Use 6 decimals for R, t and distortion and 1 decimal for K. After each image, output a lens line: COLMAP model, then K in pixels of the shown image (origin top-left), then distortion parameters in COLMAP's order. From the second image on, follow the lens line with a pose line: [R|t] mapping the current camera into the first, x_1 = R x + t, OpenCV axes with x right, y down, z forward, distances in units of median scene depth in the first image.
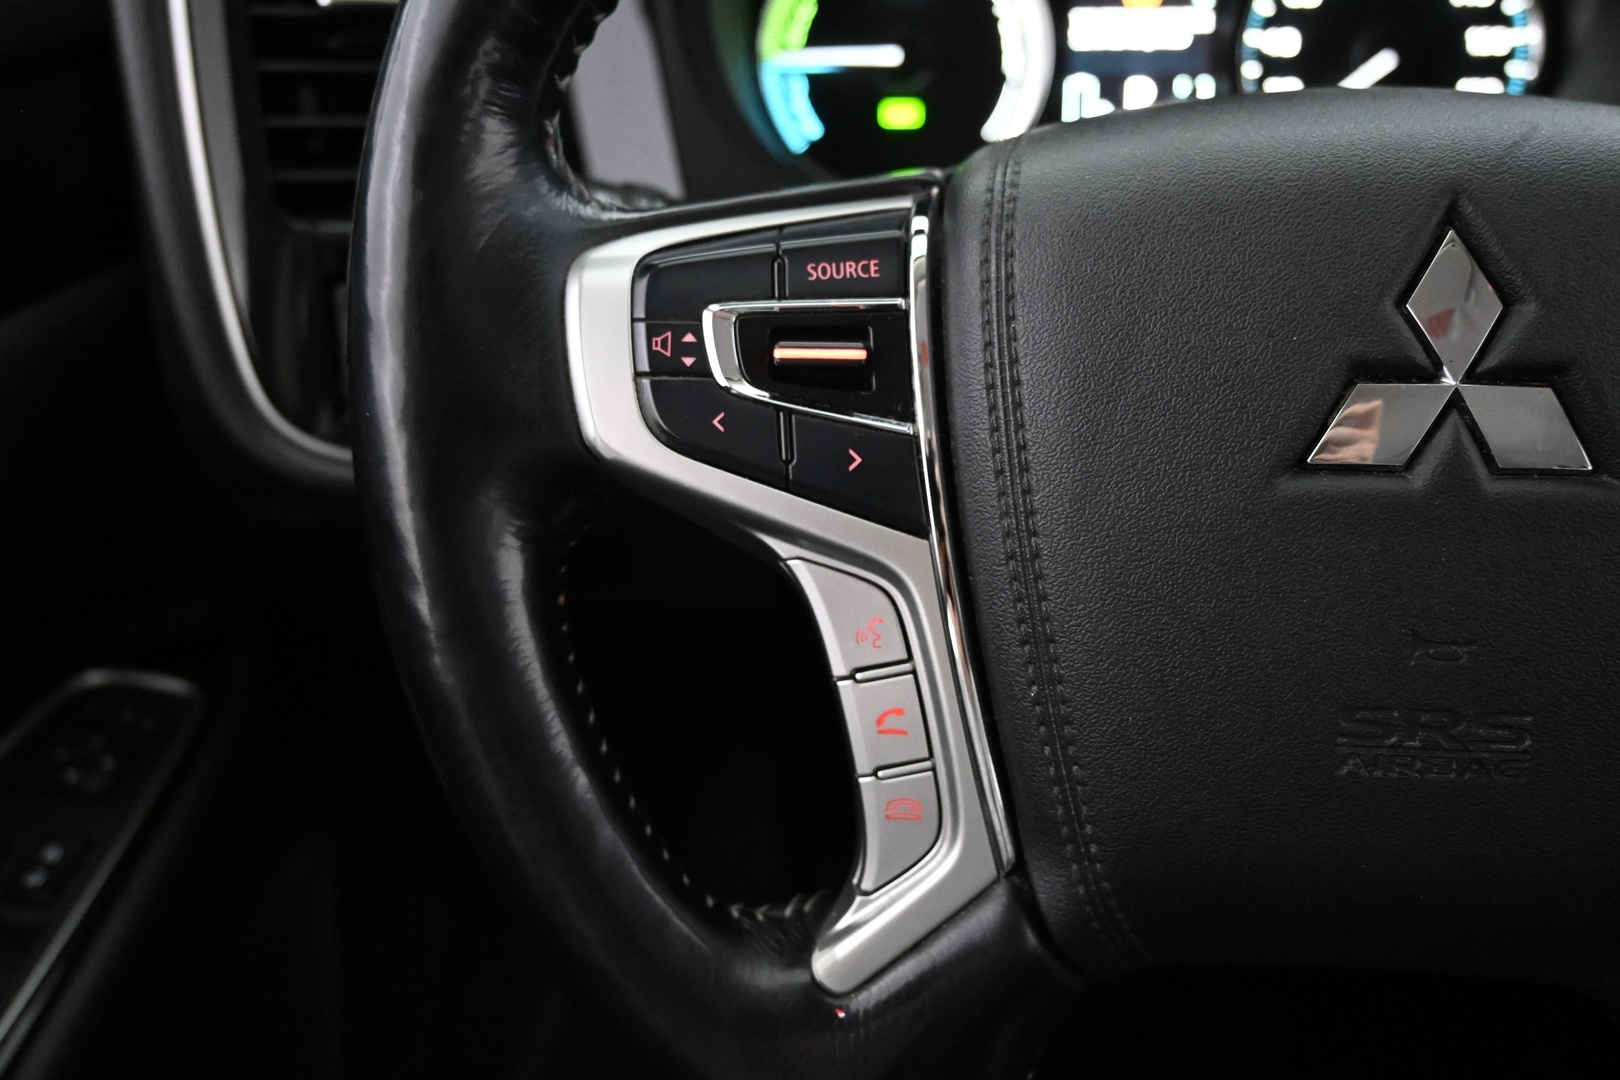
lens RADIAL K [[1323.3, 0, 810.0], [0, 1323.3, 540.0], [0, 0, 1]] dist [-0.003900, -0.001062]
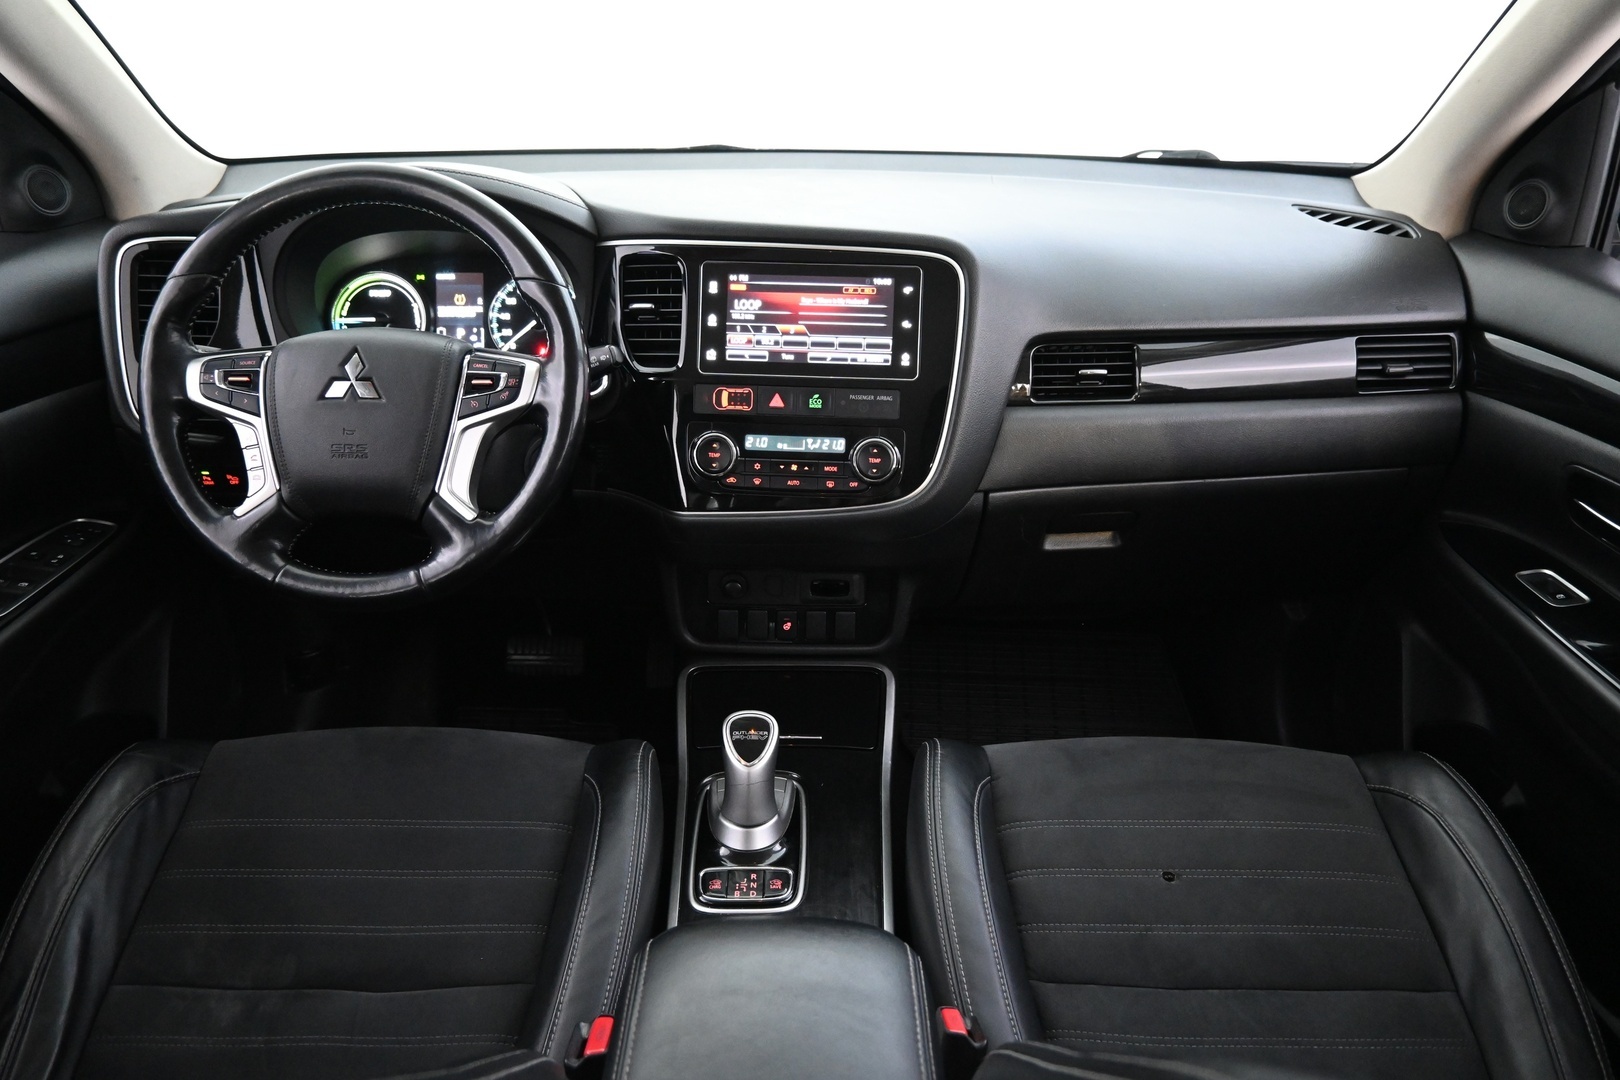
lens RADIAL K [[1102.0, 0, 810.0], [0, 1102.0, 540.0], [0, 0, 1]] dist [0.002353, 0.000113]
pose [[0.998007, -0.004240, 0.062967, 1.781609], [0.013806, 0.988244, -0.152262, 1.050022], [-0.061581, 0.152828, 0.986332, -2.917234]]
